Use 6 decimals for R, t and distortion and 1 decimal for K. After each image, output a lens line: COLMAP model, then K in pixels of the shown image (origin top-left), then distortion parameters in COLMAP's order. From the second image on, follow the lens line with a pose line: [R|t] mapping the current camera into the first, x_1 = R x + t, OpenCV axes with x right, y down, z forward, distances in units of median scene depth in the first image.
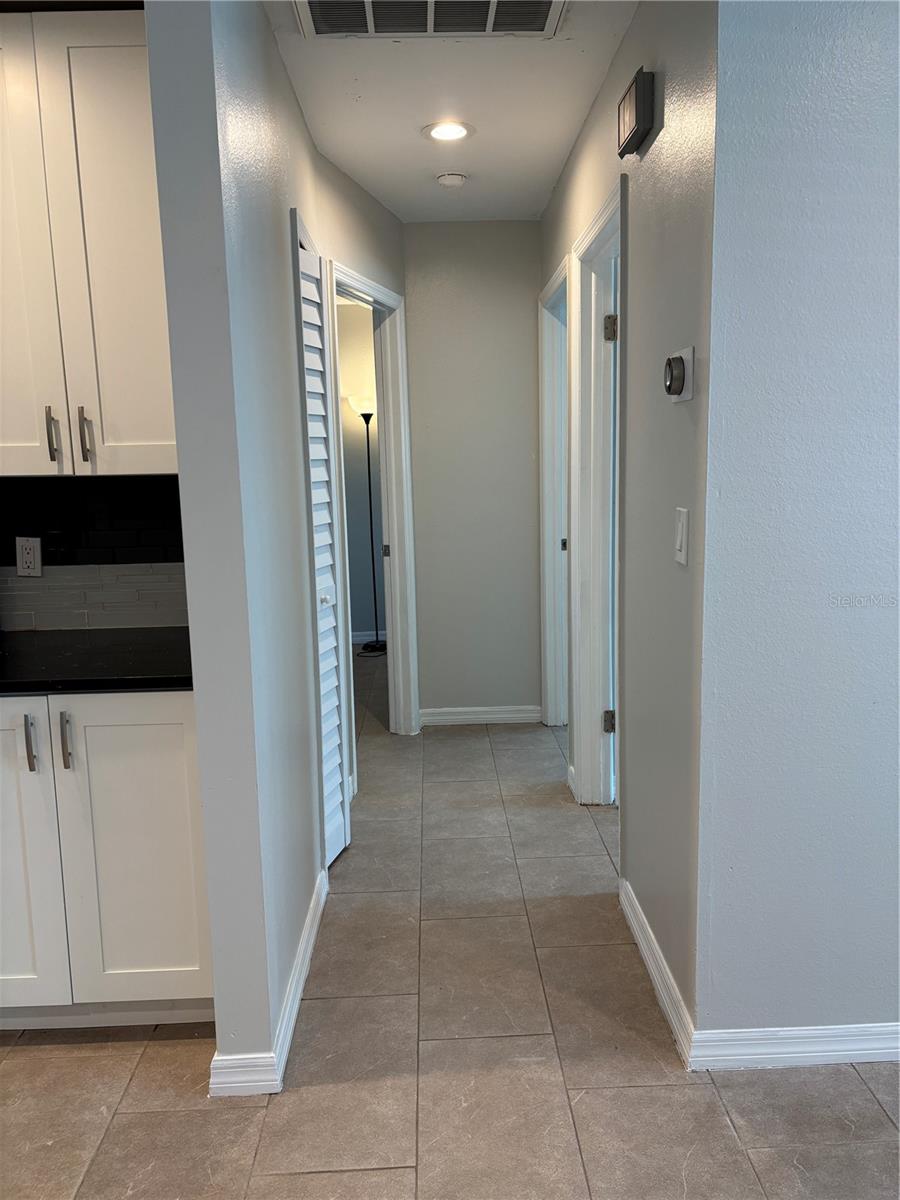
lens RADIAL K [[900.7, 0, 456.1], [0, 900.7, 602.3], [0, 0, 1]] dist [0.061176, -0.054521]
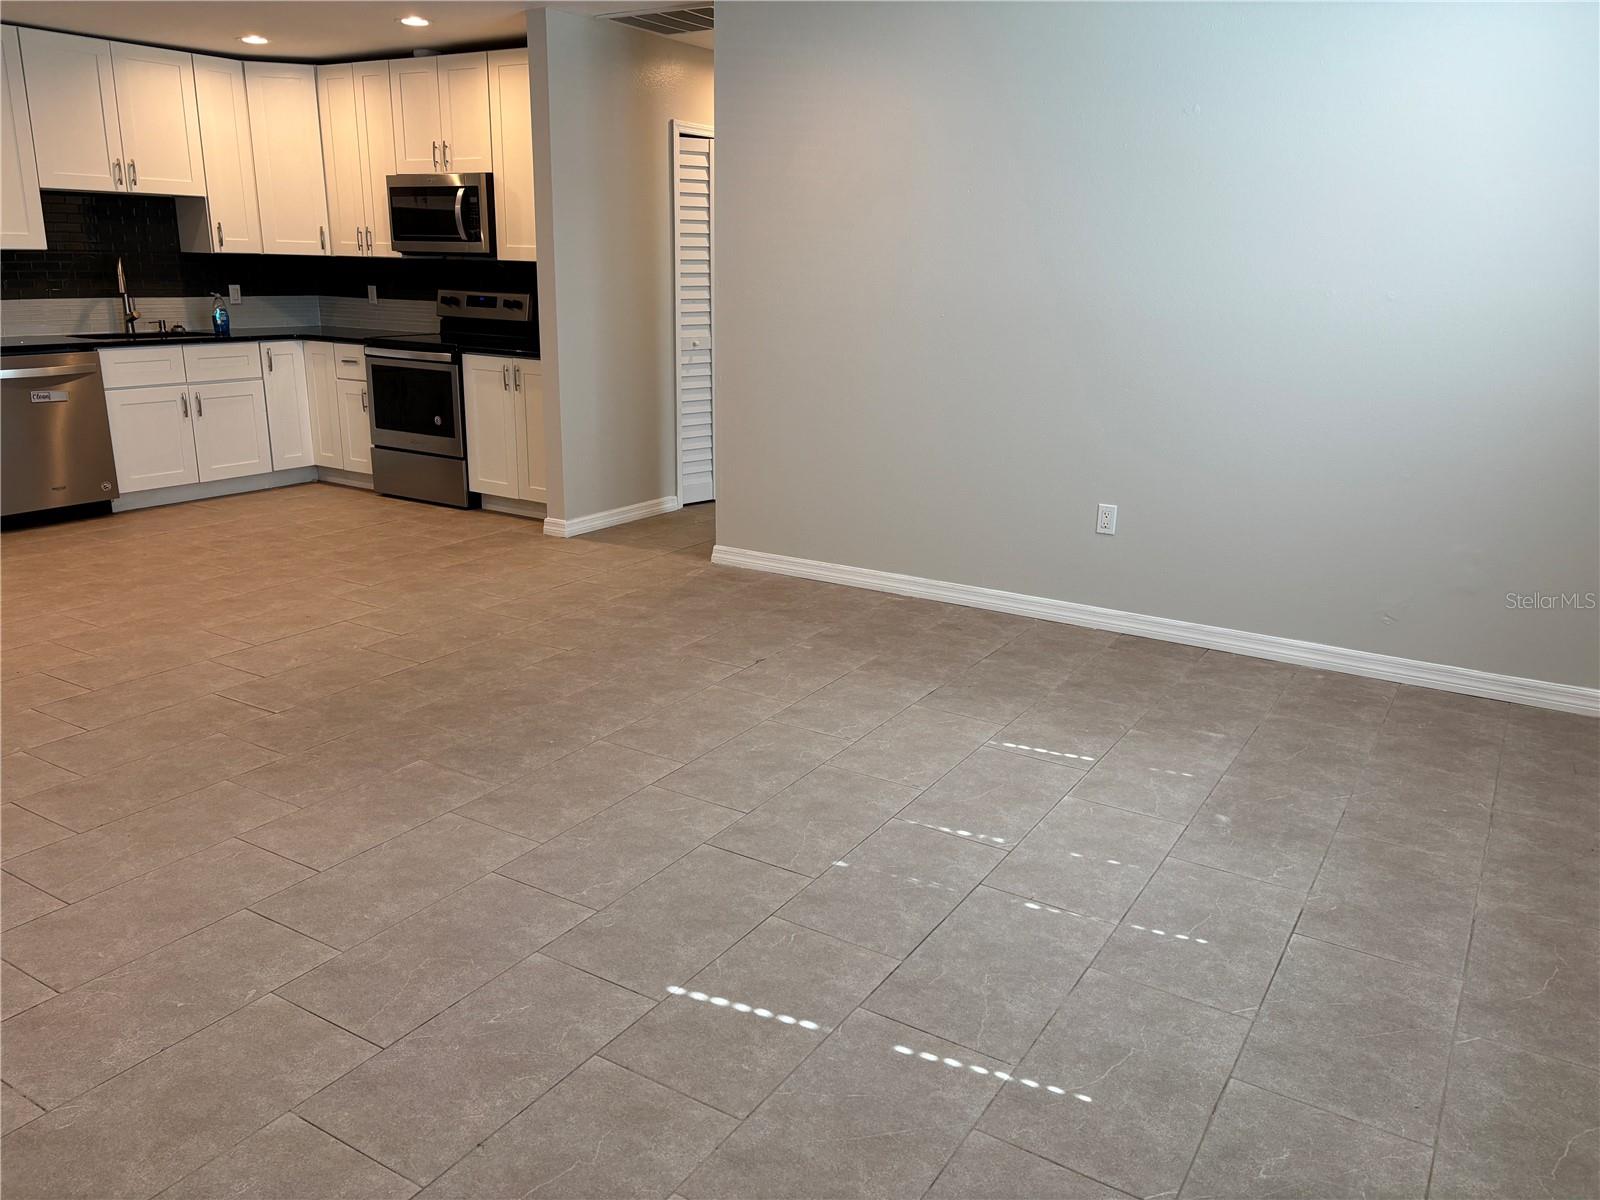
lens RADIAL K [[1200.9, 0, 797.2], [0, 1200.9, 590.8], [0, 0, 1]] dist [0.061176, -0.054521]
pose [[0.829159, 0.184825, -0.527575, 1.733349], [-0.124779, 0.981142, 0.147615, 0.127583], [0.544909, -0.056566, 0.836585, -1.118952]]
